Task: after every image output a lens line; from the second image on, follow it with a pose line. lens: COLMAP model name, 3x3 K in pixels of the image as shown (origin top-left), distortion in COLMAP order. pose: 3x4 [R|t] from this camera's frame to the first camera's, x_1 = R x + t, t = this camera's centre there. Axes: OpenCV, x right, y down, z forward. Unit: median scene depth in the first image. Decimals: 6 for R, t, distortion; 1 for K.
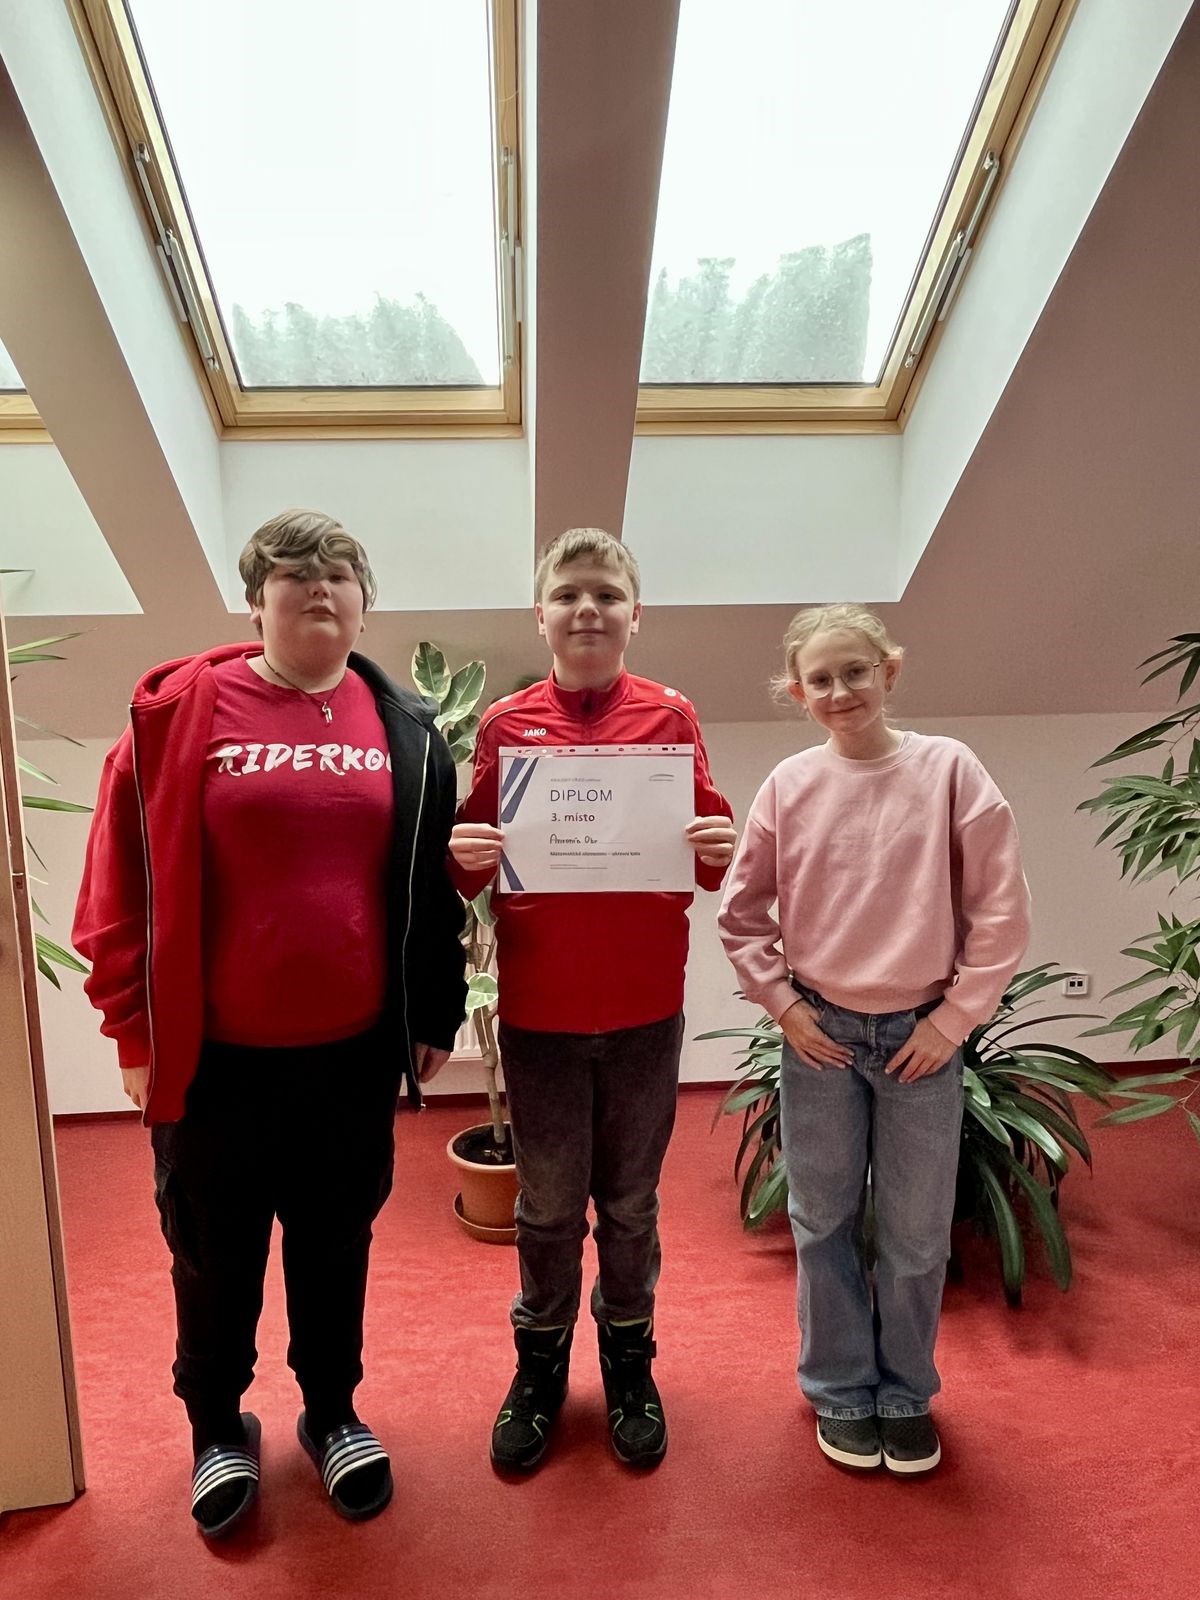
lens RADIAL K [[1130.0, 0, 607.0], [0, 1130.0, 797.4], [0, 0, 1]] dist [0.021539, -0.005150]
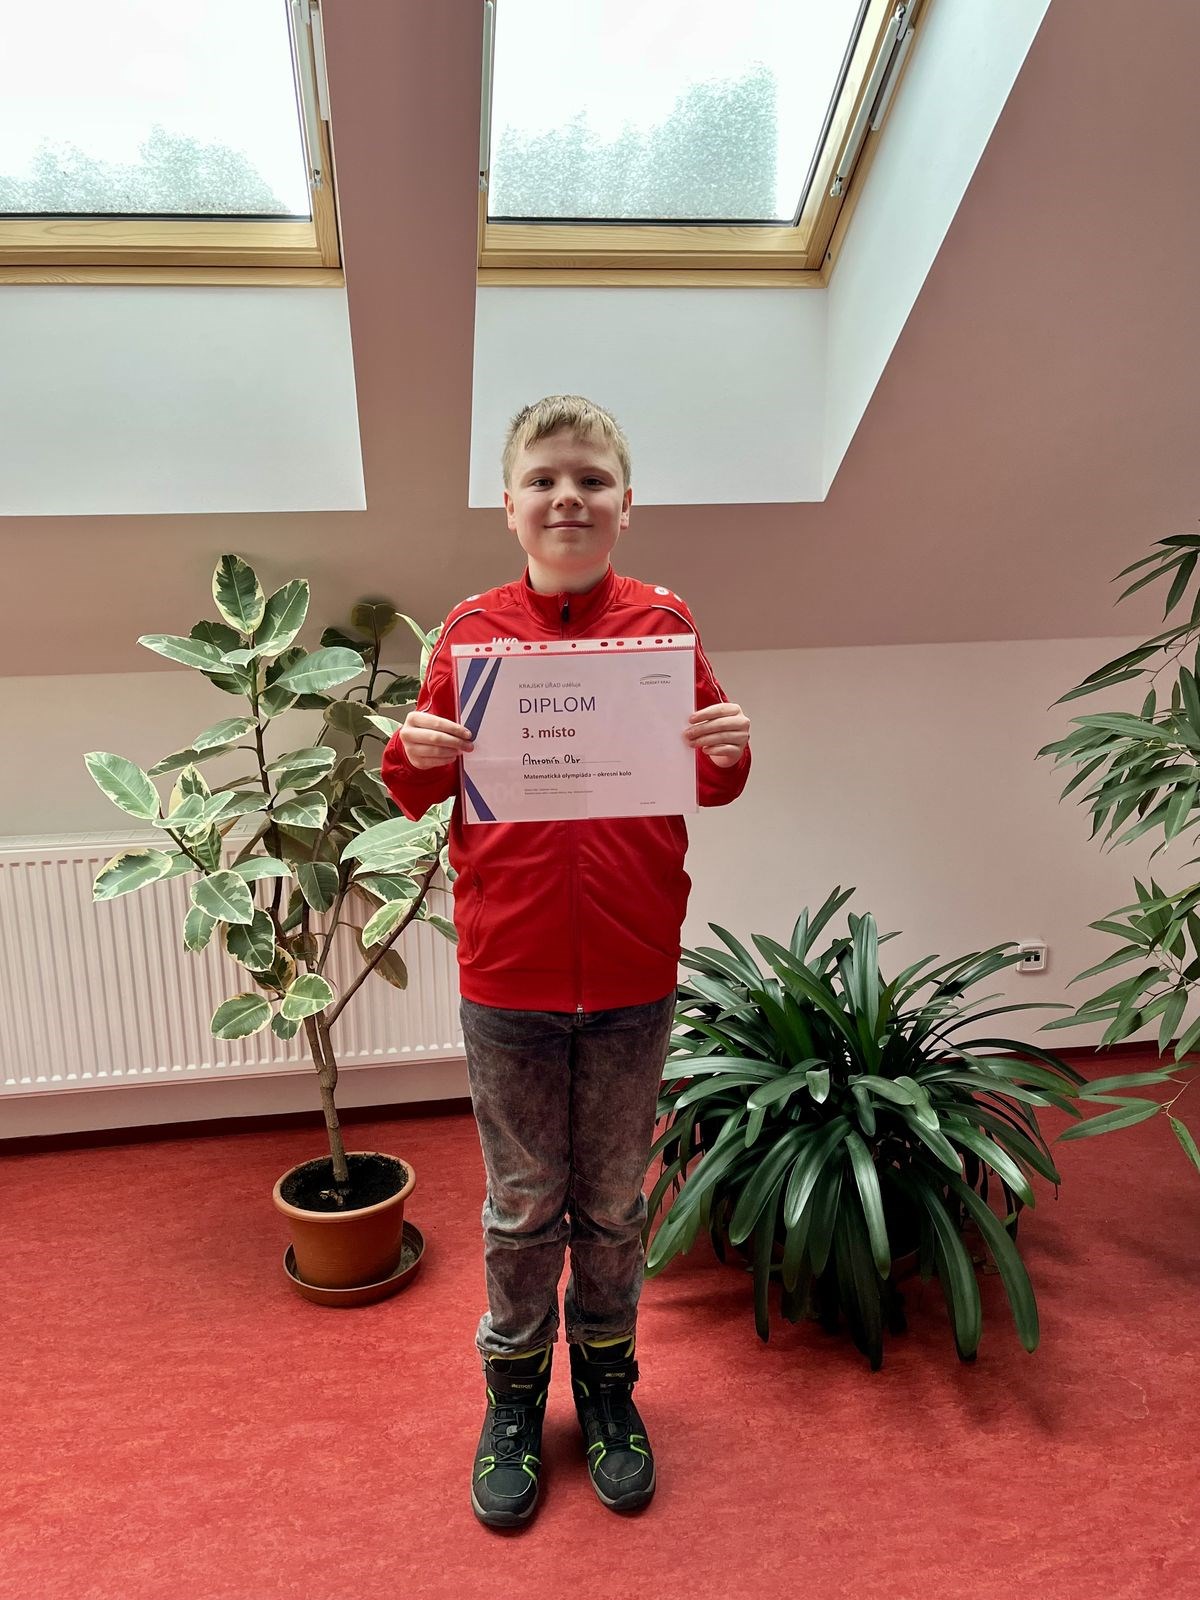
lens RADIAL K [[1244.5, 0, 595.3], [0, 1244.5, 804.9], [0, 0, 1]] dist [0.044237, -0.026321]
pose [[0.997628, -0.019374, 0.066059, 0.034633], [0.016090, 0.998625, 0.049888, -0.003954], [-0.066935, -0.048707, 0.996568, 0.122455]]
